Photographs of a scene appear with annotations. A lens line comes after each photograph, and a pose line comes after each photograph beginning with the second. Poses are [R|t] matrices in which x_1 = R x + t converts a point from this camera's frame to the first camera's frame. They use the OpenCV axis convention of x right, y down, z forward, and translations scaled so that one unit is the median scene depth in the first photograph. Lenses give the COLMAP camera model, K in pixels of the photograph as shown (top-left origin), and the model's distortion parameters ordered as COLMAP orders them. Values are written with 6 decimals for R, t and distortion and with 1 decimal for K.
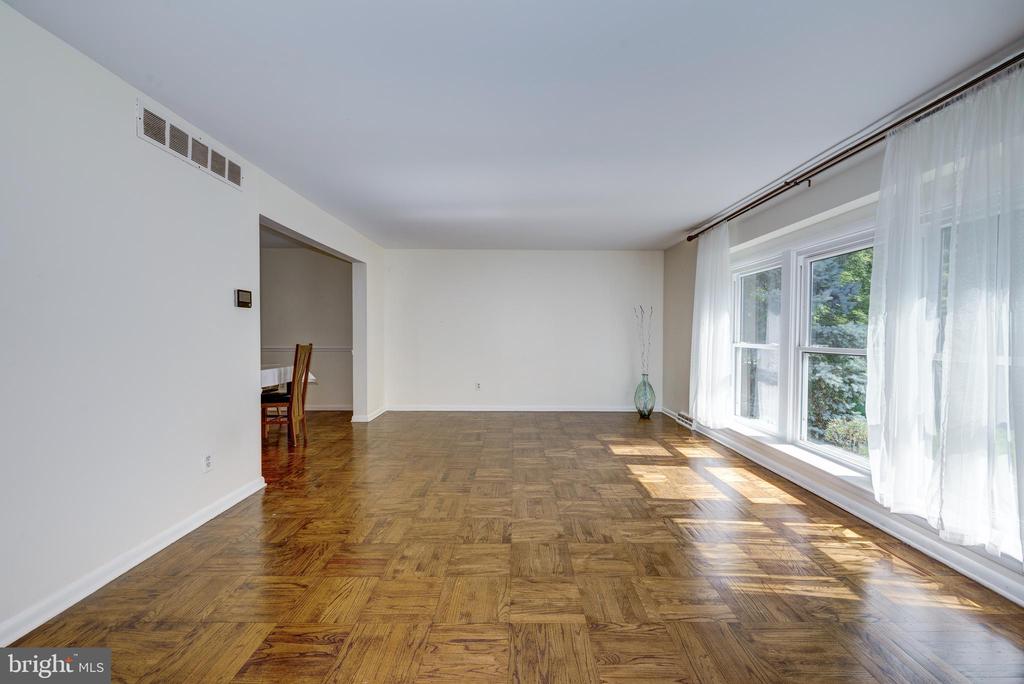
lens RADIAL K [[419.3, 0, 505.6], [0, 419.3, 344.7], [0, 0, 1]] dist [-0.000767, -0.000118]
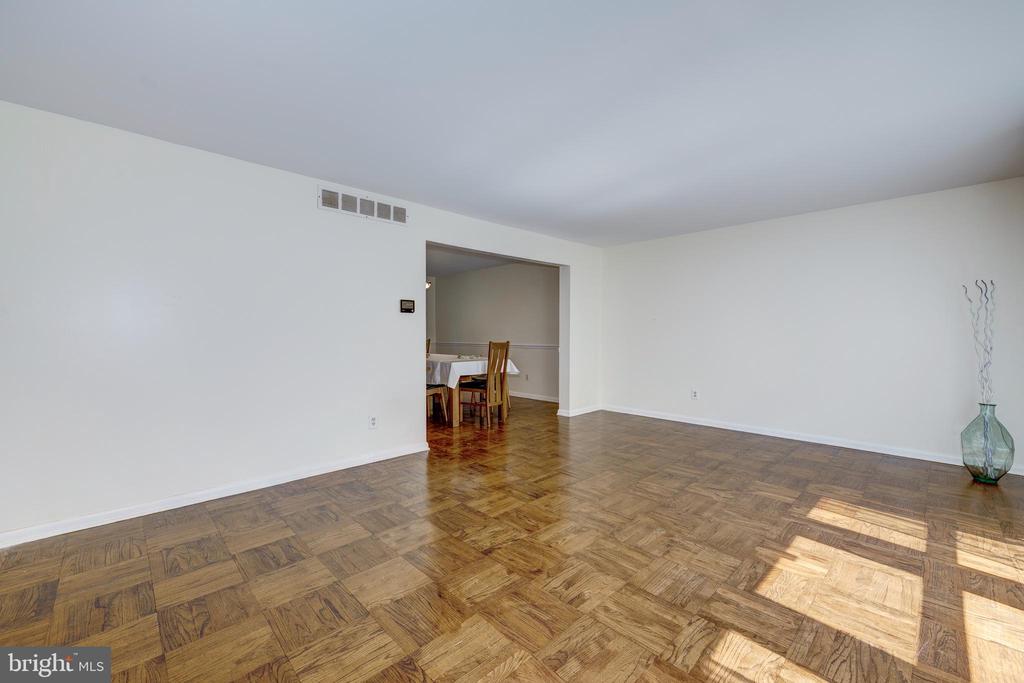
lens RADIAL K [[411.4, 0, 503.3], [0, 411.4, 346.2], [0, 0, 1]] dist [0.000156, 0.003837]
pose [[0.694131, 0.019255, -0.719591, 0.510693], [-0.016965, 0.999802, 0.010387, -0.000954], [0.719649, 0.004998, 0.694320, 0.289186]]
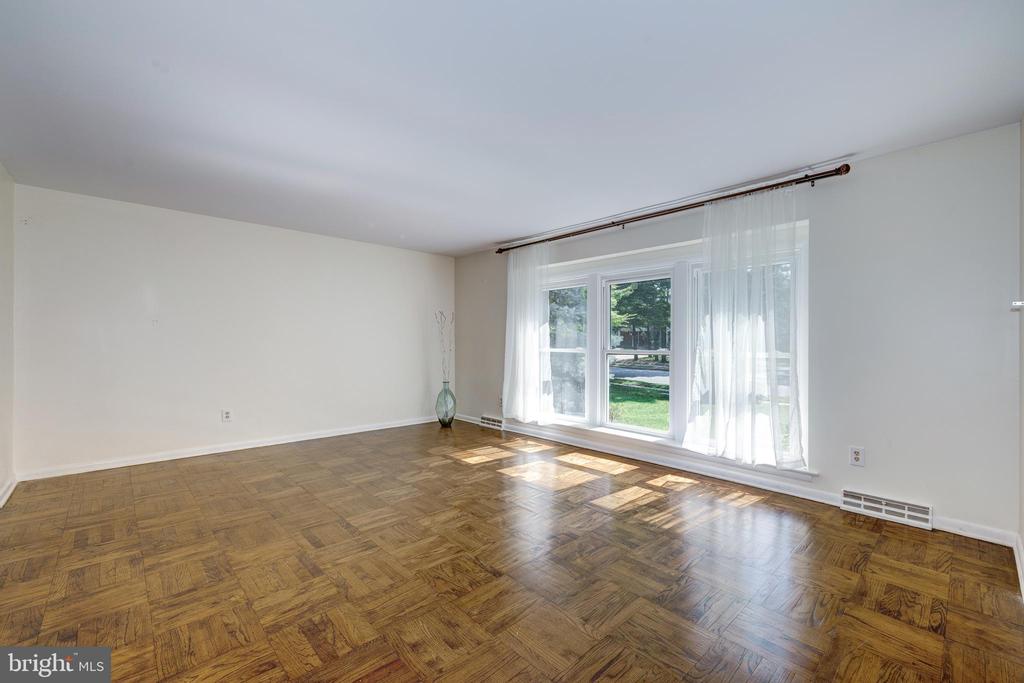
lens RADIAL K [[441.5, 0, 553.3], [0, 441.5, 340.9], [0, 0, 1]] dist [-0.005131, -0.000380]
pose [[0.685847, 0.000023, 0.727746, -0.441033], [0.020762, 0.999592, -0.019598, 0.001038], [-0.727450, 0.028551, 0.685567, 0.202769]]
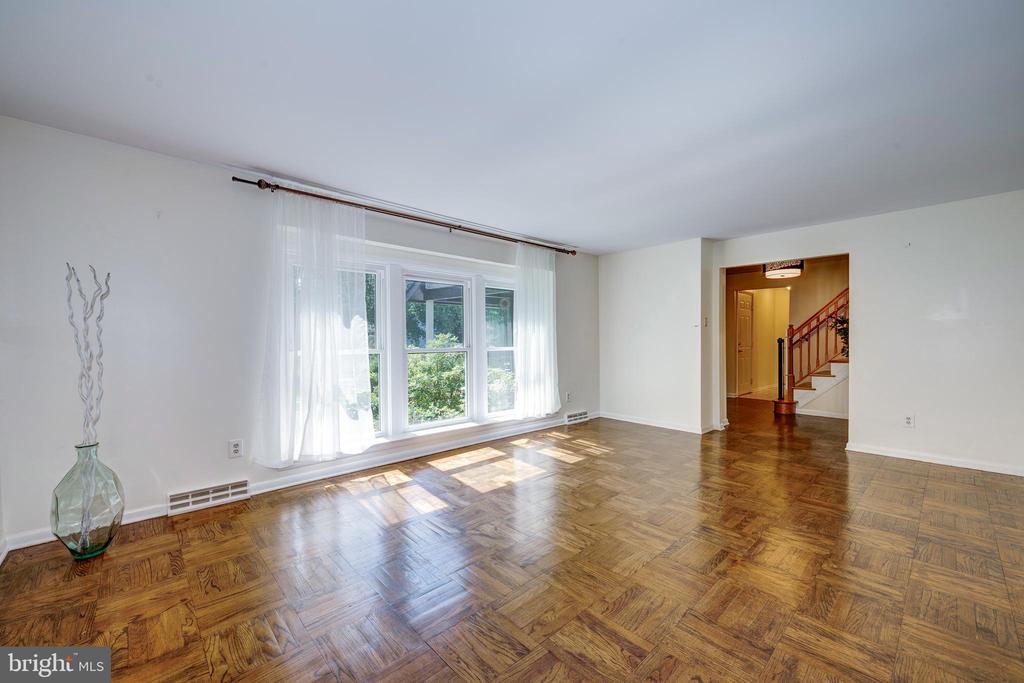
lens RADIAL K [[413.8, 0, 523.5], [0, 413.8, 342.8], [0, 0, 1]] dist [0.001936, 0.000234]
pose [[-0.717544, -0.007066, 0.696477, -0.402465], [0.019670, 0.999344, 0.030404, -0.047524], [-0.696235, 0.035516, -0.716934, 1.795004]]
